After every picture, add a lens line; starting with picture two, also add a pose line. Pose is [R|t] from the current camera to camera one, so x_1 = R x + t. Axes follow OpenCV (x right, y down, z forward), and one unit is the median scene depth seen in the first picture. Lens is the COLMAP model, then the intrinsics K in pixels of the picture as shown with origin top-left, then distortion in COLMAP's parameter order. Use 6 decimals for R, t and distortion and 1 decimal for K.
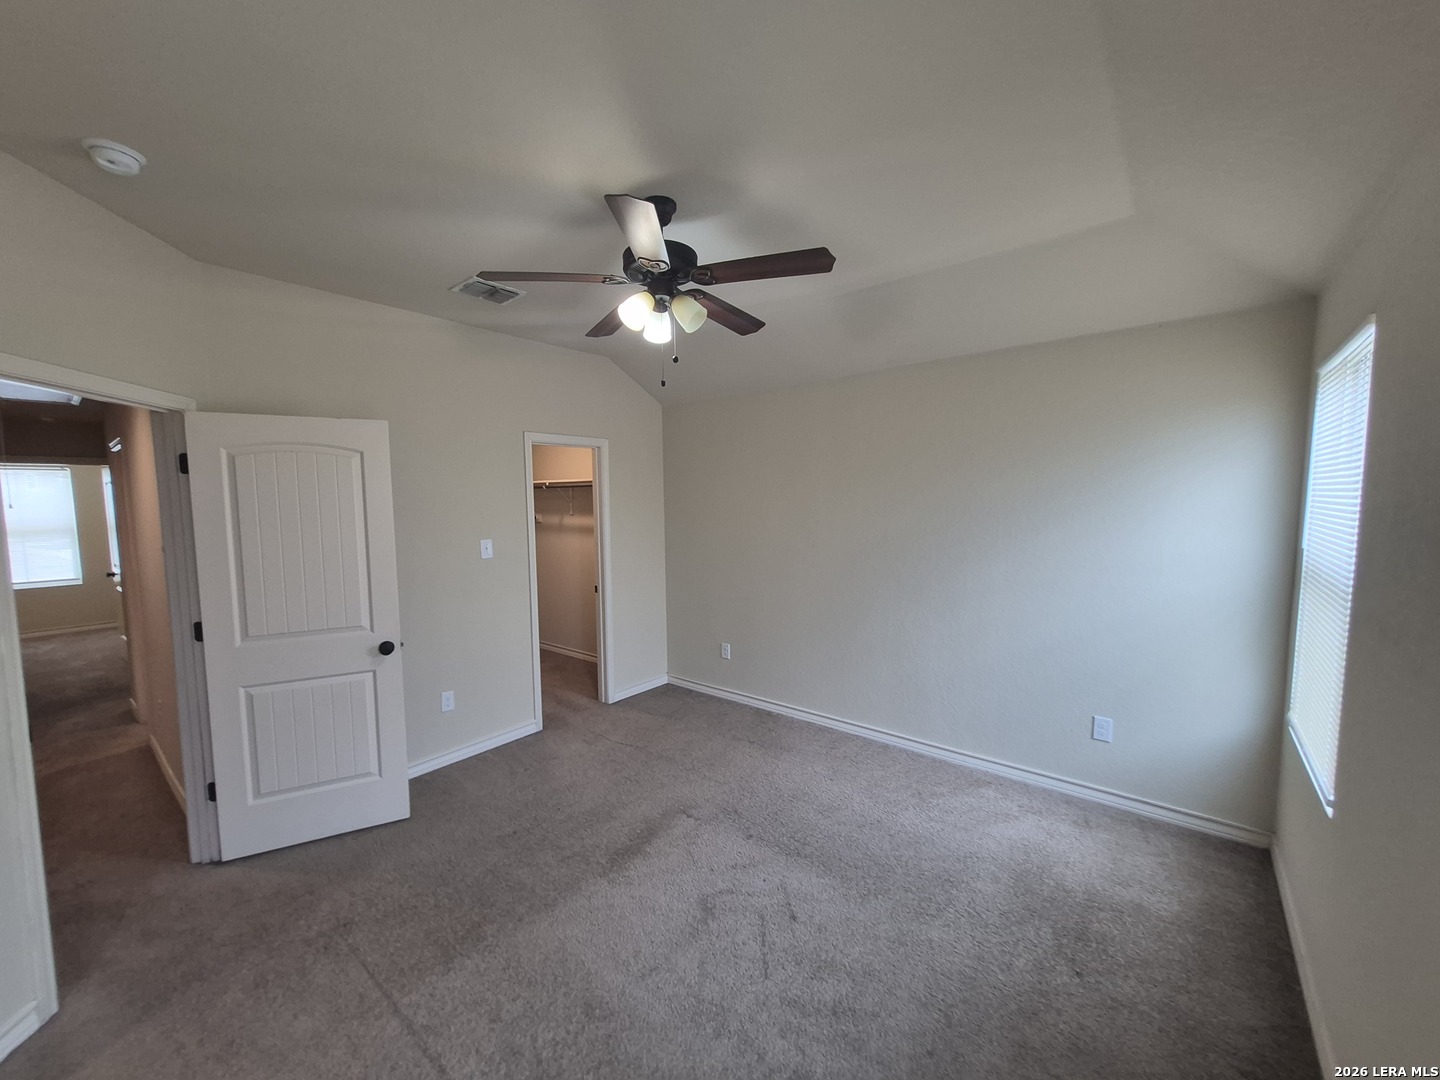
lens RADIAL K [[566.2, 0, 709.2], [0, 566.2, 548.1], [0, 0, 1]] dist [0.010173, -0.000053]
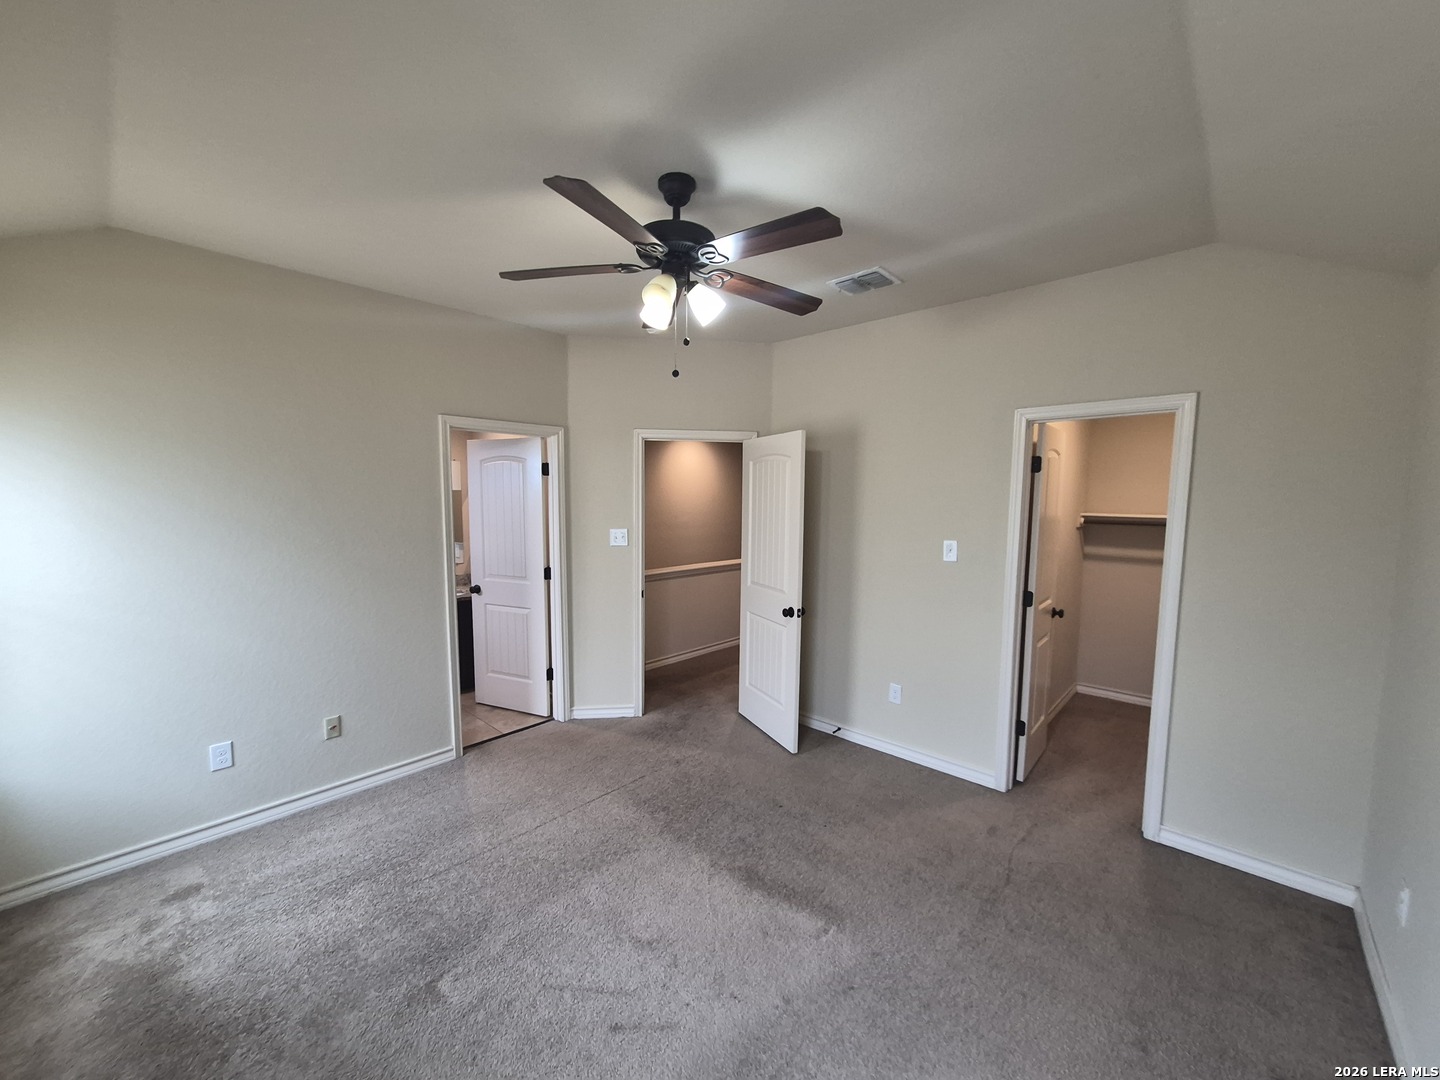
lens RADIAL K [[559.0, 0, 720.0], [0, 559.0, 555.4], [0, 0, 1]] dist [0.000080, -0.000034]
pose [[-0.057415, 0.108012, -0.992490, 0.632128], [-0.098434, 0.988674, 0.113291, -0.071336], [0.993486, 0.104200, -0.046133, 0.844508]]
